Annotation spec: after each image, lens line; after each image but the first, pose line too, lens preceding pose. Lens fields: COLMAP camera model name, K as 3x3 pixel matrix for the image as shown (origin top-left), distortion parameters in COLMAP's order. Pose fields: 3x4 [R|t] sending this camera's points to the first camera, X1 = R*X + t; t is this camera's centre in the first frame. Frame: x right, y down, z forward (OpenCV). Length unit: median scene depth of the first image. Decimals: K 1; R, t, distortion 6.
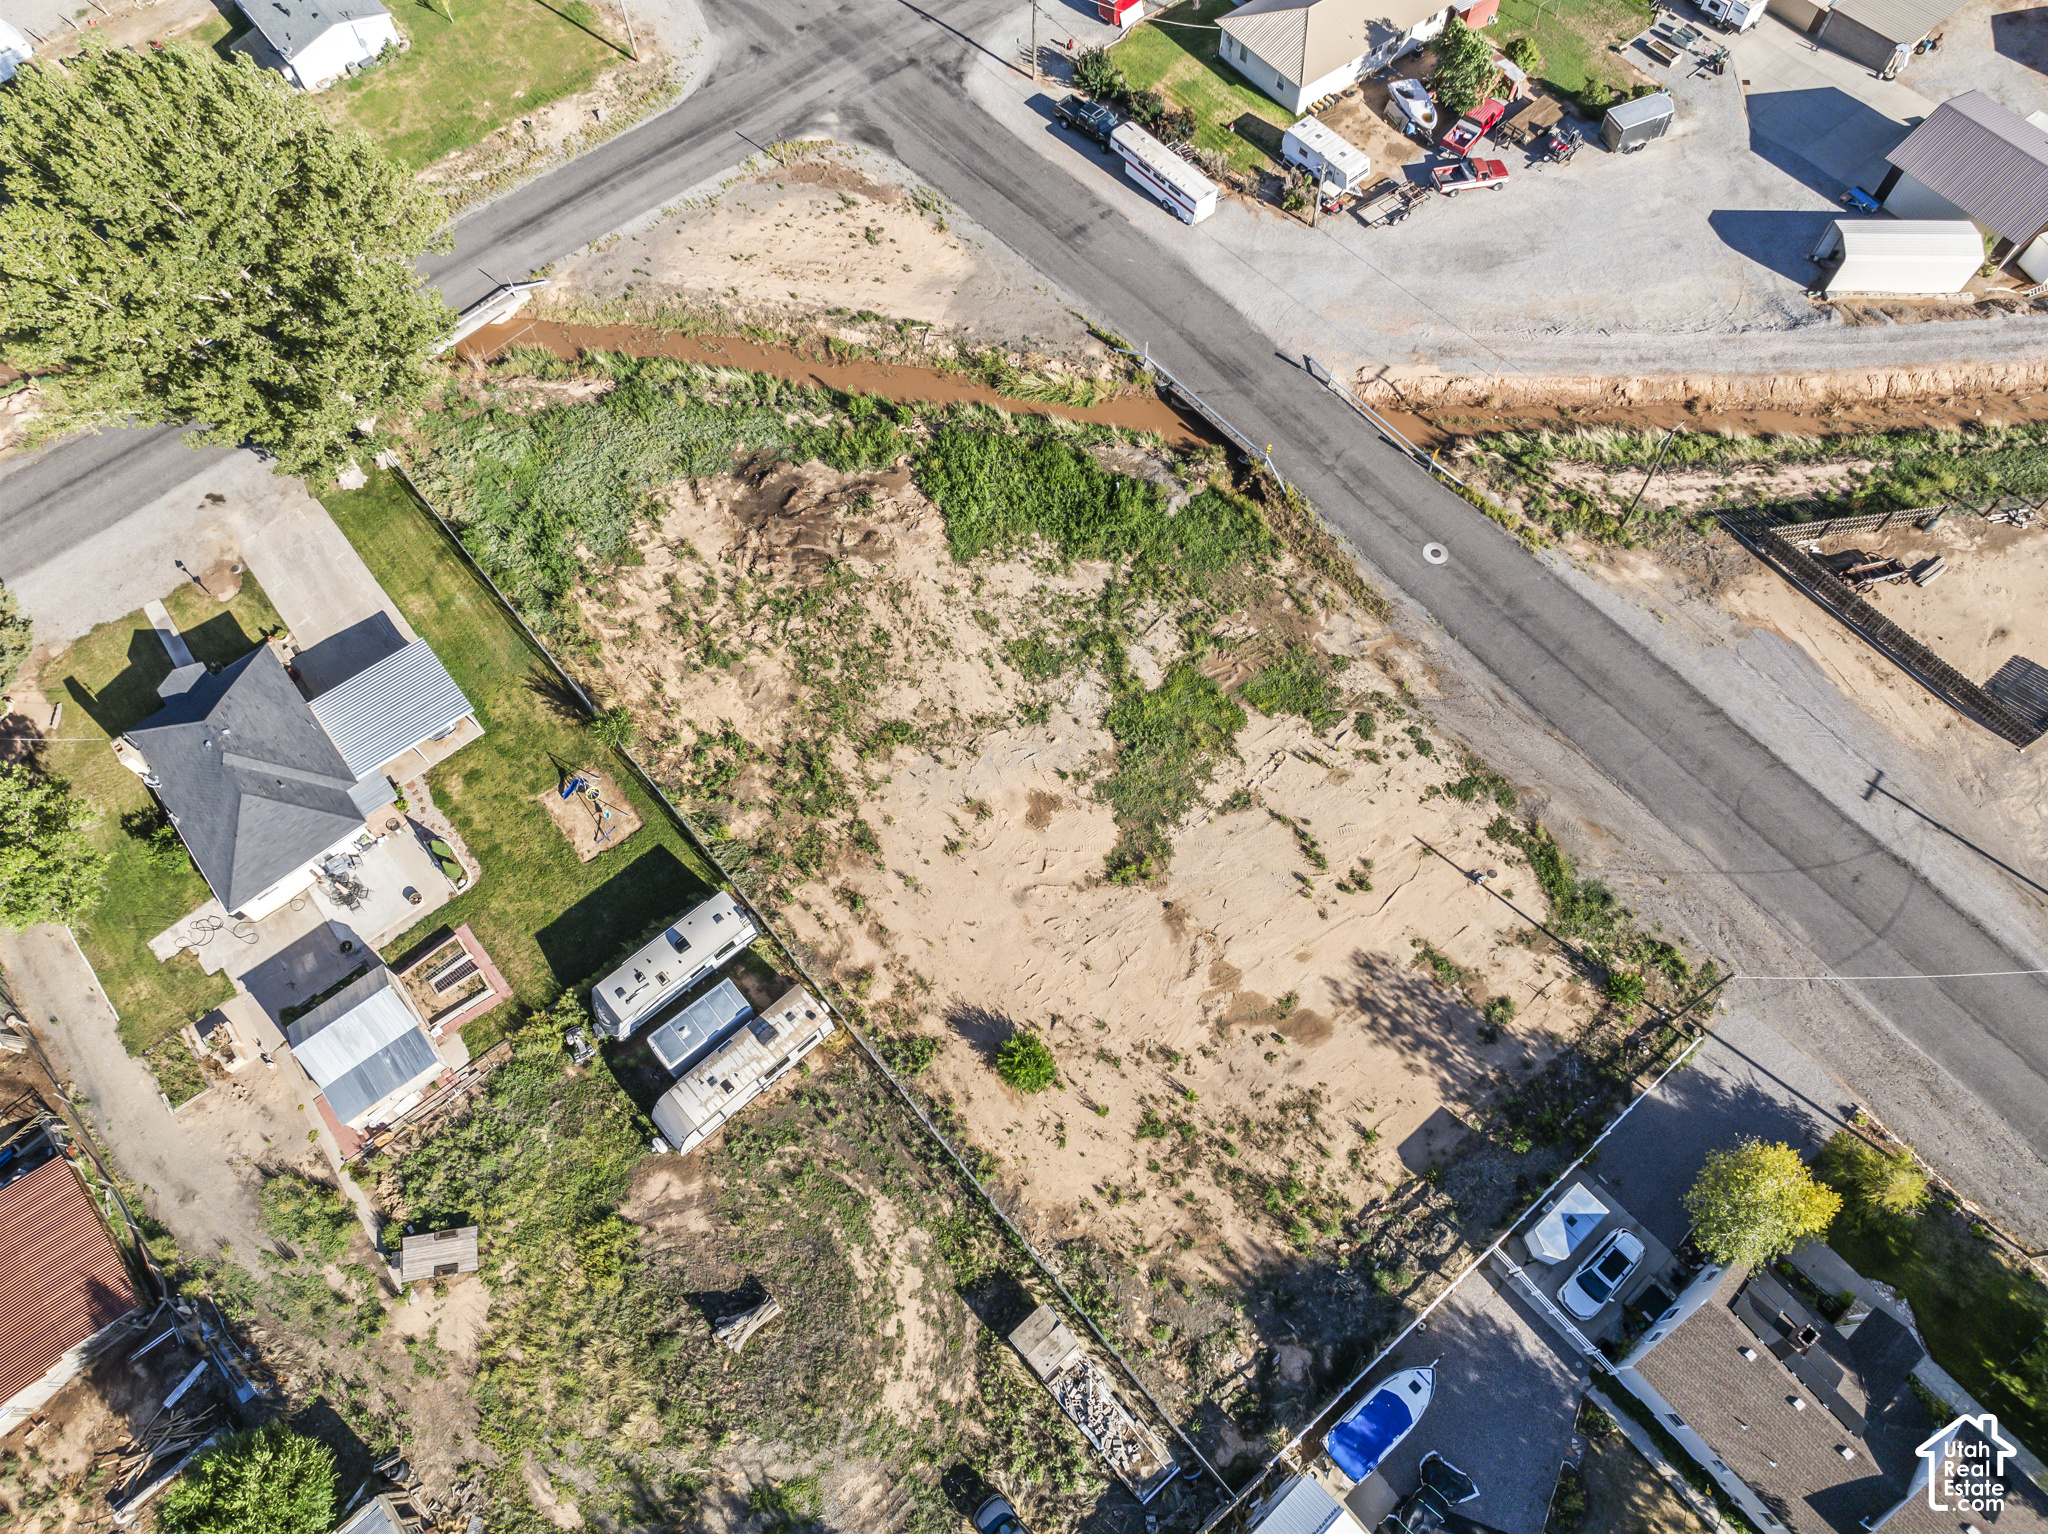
lens RADIAL K [[1427.1, 0, 1031.4], [0, 1427.1, 759.6], [0, 0, 1]] dist [-0.033984, -0.005701]
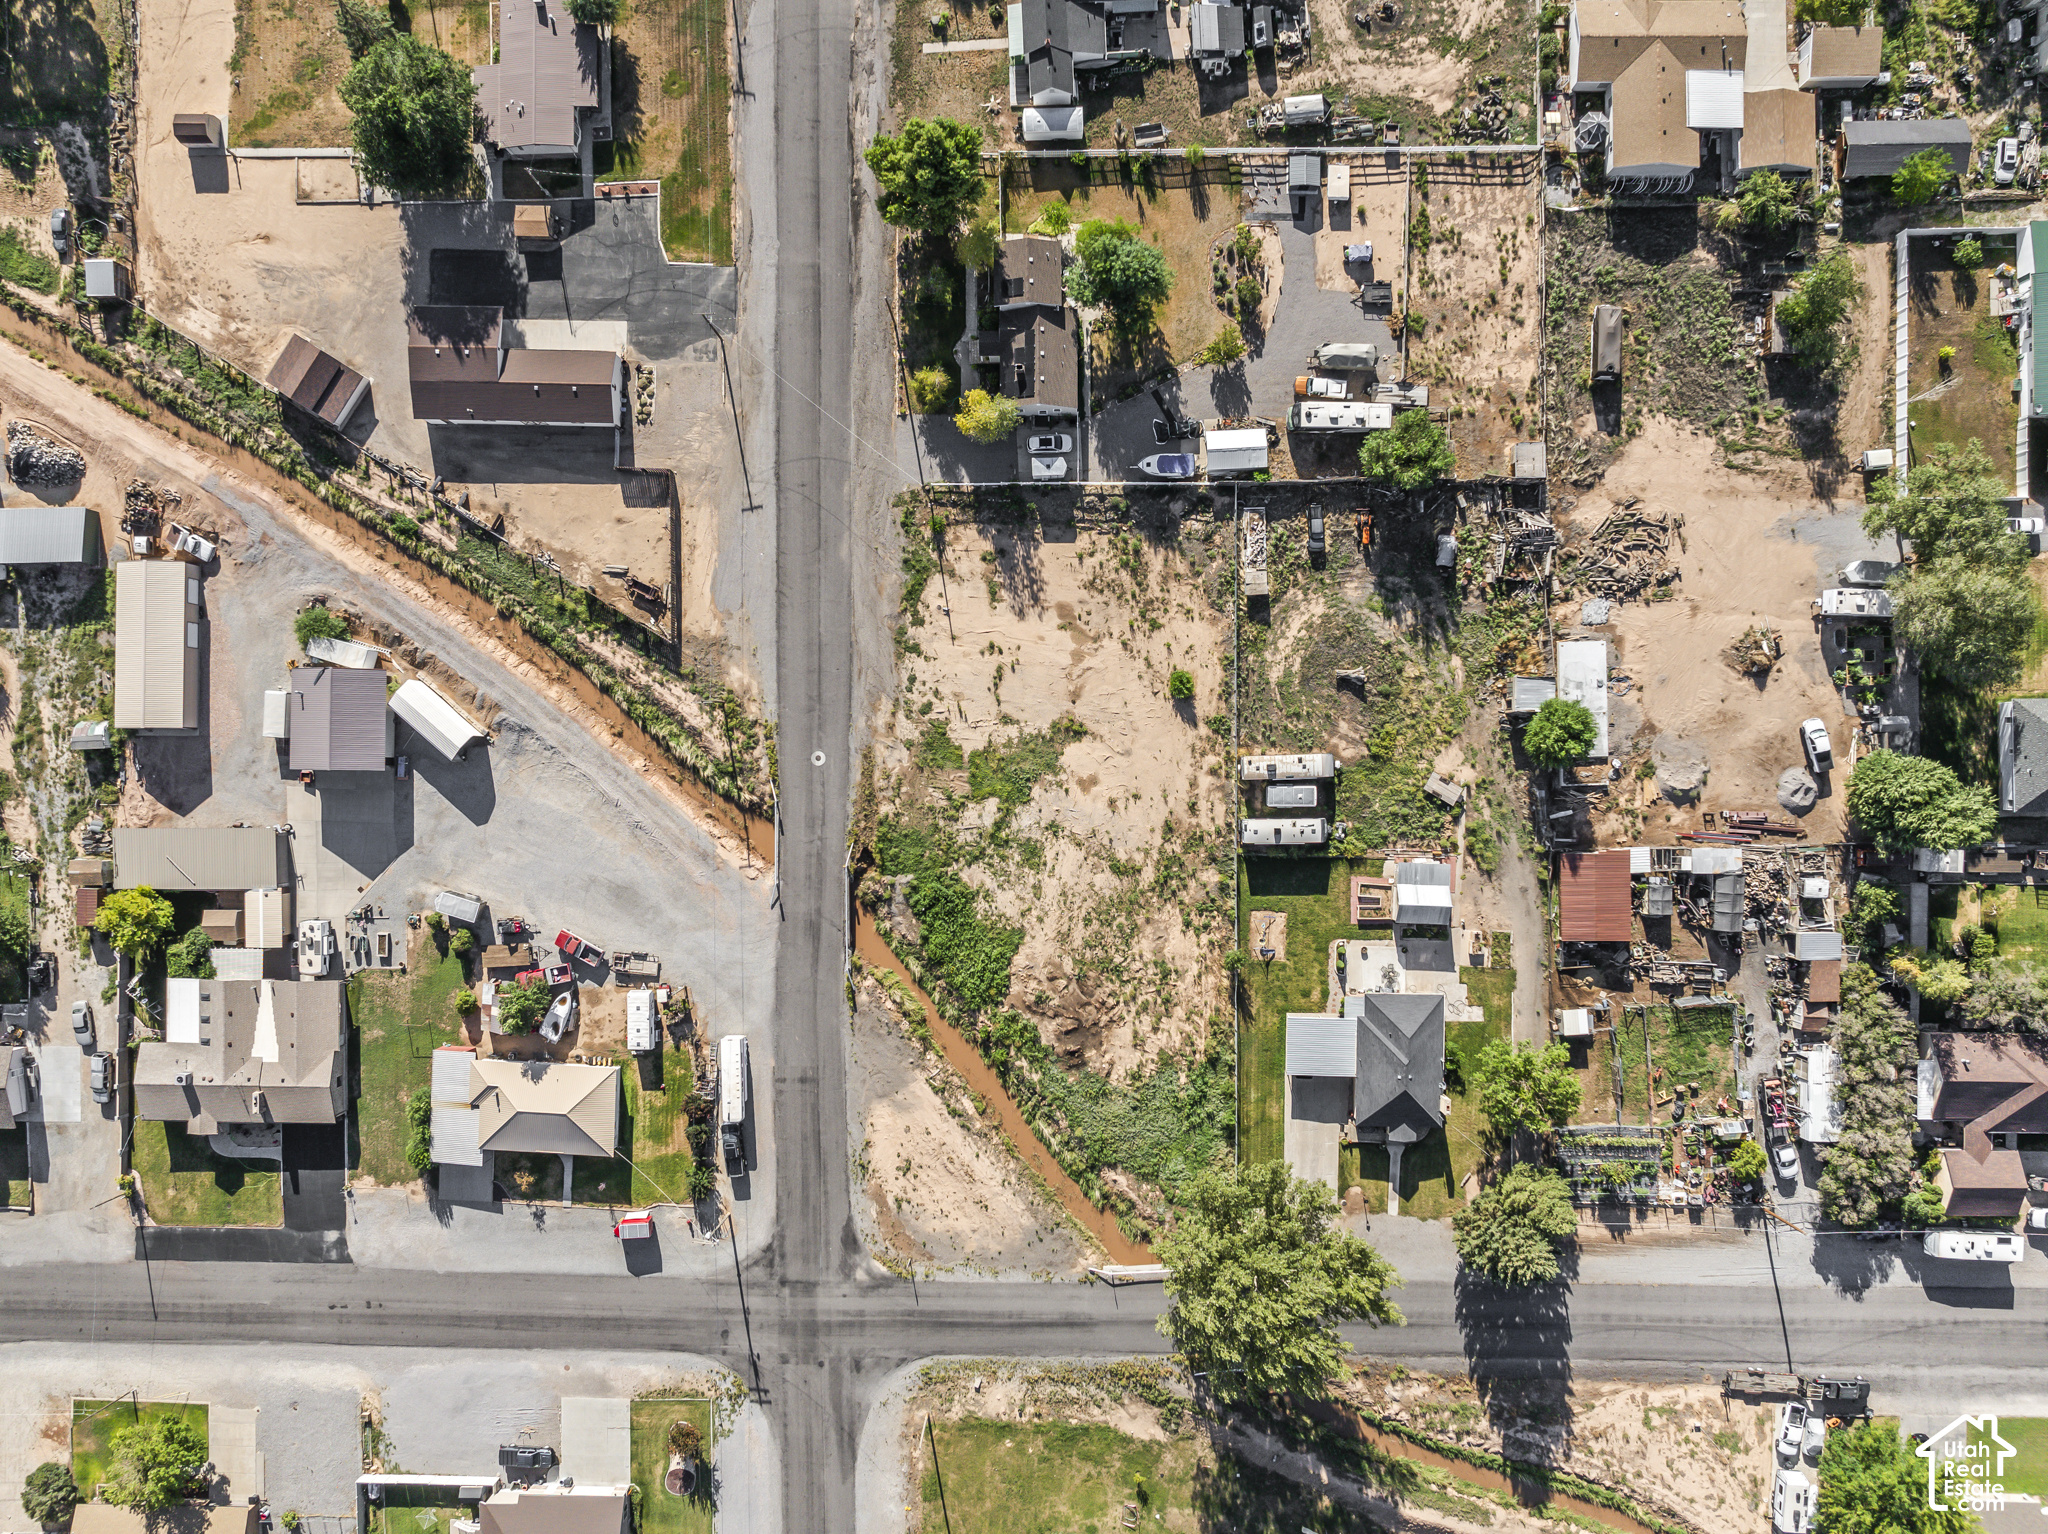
lens RADIAL K [[1435.0, 0, 1047.4], [0, 1435.0, 734.0], [0, 0, 1]] dist [-0.024020, -0.024255]
pose [[-0.765130, -0.643262, 0.028112, 0.036561], [0.593015, -0.687010, 0.419942, -0.753471], [-0.250820, 0.337981, 0.907116, -0.755220]]
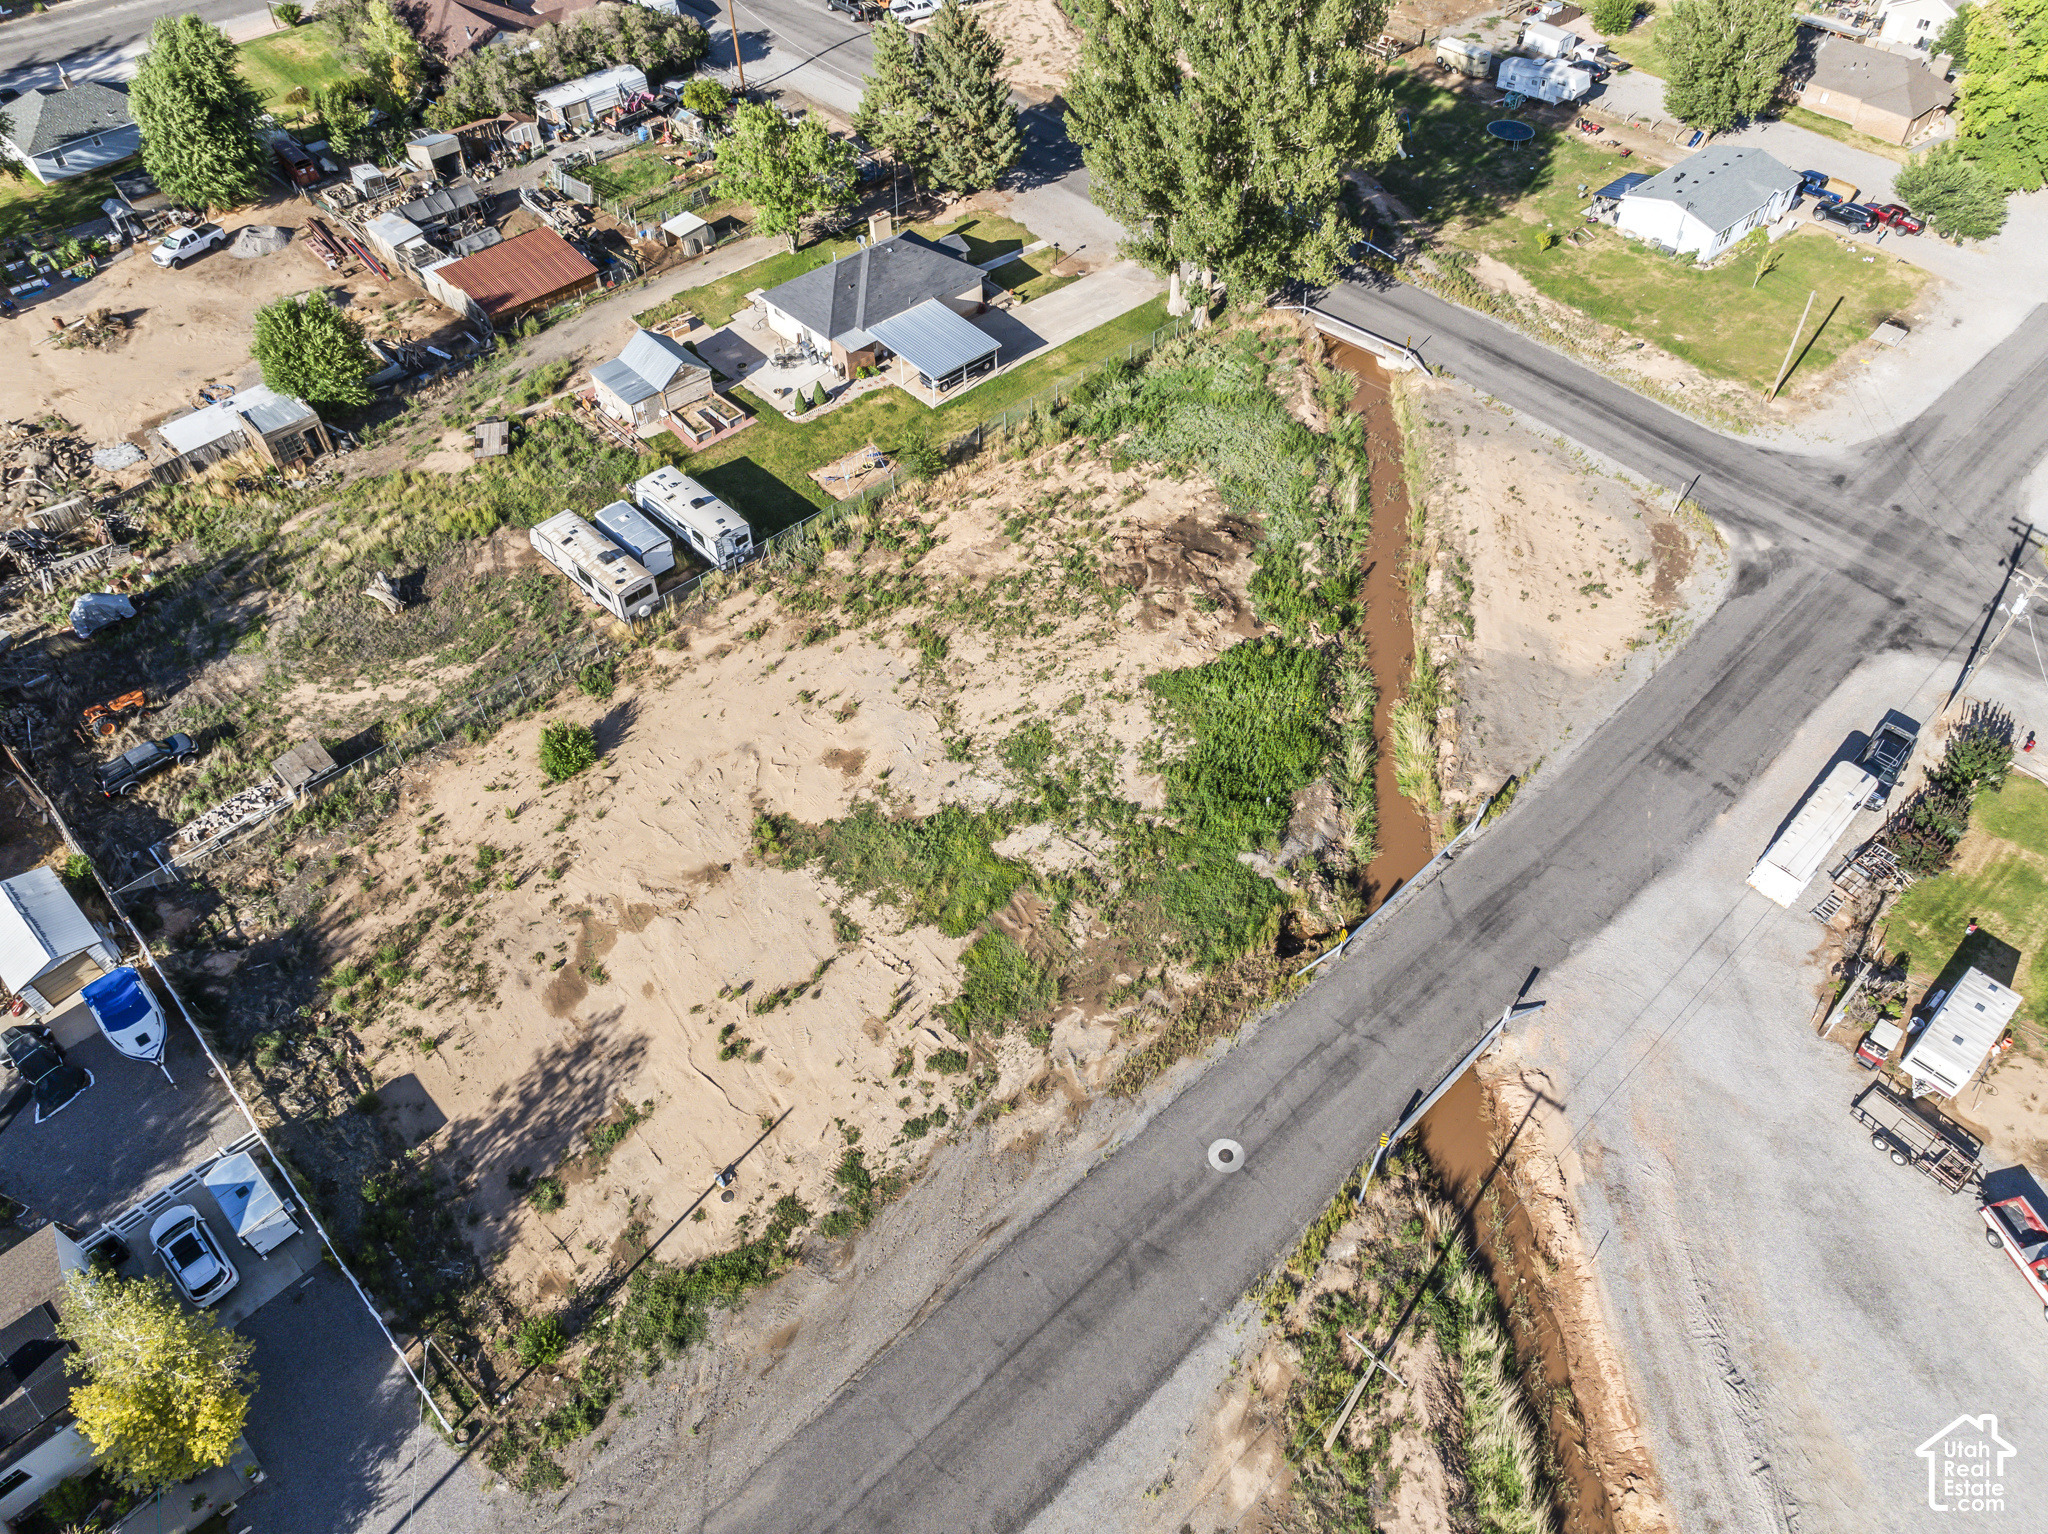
lens RADIAL K [[1426.3, 0, 1039.8], [0, 1426.3, 753.1], [0, 0, 1]] dist [-0.033748, -0.005625]
pose [[0.066758, 0.749224, -0.658944, 0.627449], [-0.895621, 0.336083, 0.291394, -0.353805], [0.439779, 0.570711, 0.693457, 0.389302]]
